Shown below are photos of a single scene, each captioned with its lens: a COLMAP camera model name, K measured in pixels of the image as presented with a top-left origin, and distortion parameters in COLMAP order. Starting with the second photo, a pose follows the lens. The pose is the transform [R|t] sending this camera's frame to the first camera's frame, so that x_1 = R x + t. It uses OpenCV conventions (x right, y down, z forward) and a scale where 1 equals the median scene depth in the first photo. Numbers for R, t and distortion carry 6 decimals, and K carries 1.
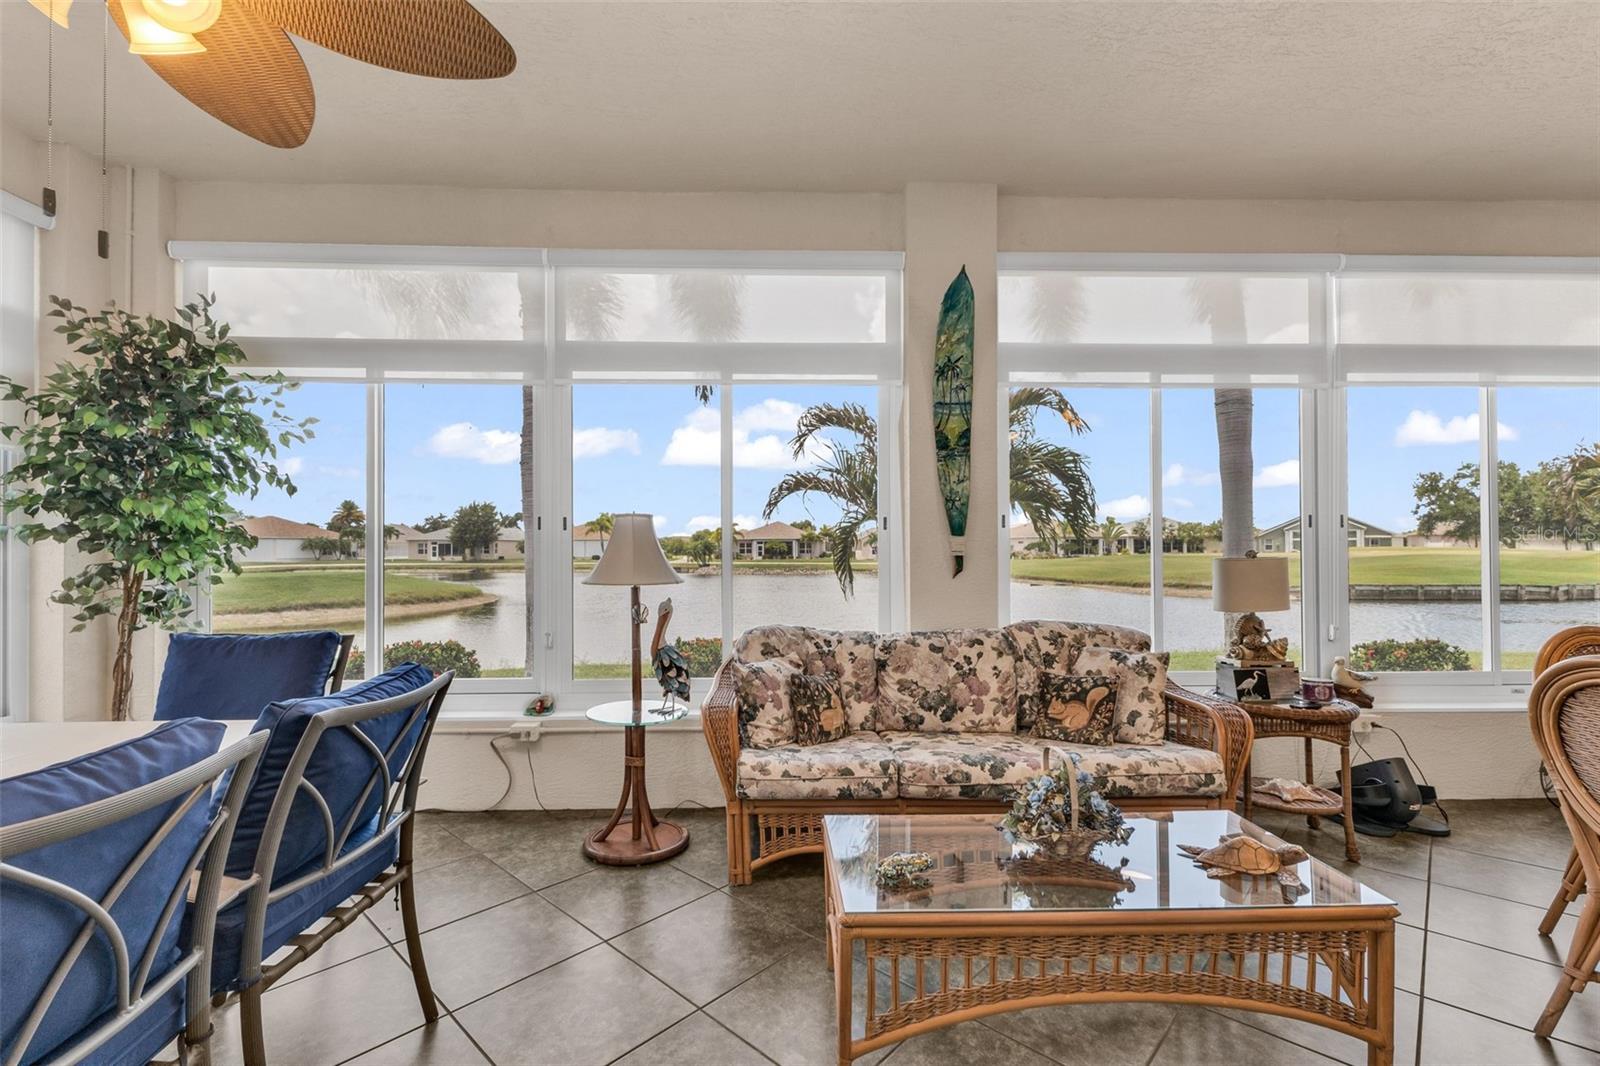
lens RADIAL K [[693.1, 0, 824.0], [0, 693.1, 532.6], [0, 0, 1]] dist [-0.003295, -0.000742]
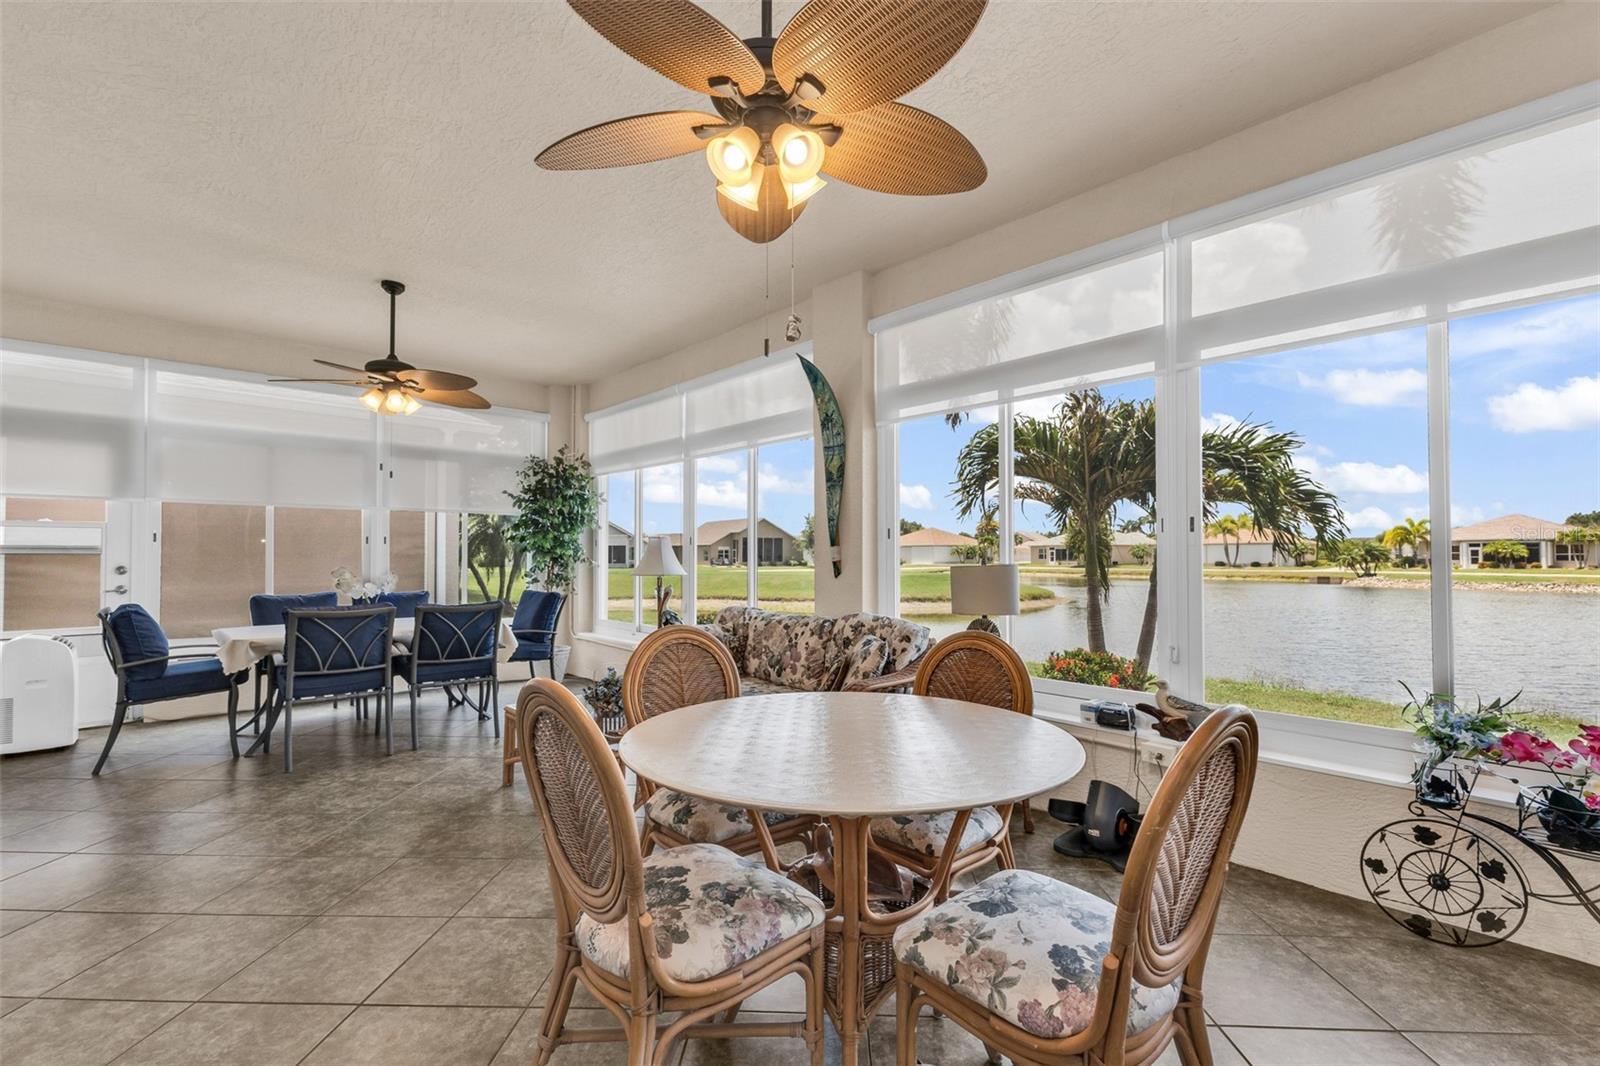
lens RADIAL K [[740.0, 0, 800.0], [0, 740.0, 519.0], [0, 0, 1]] dist [0.024632, 0.000189]
pose [[0.638242, -0.038473, -0.768874, 1.119632], [0.020367, 0.999245, -0.033094, -0.002308], [0.769566, 0.005462, 0.638543, 0.039844]]
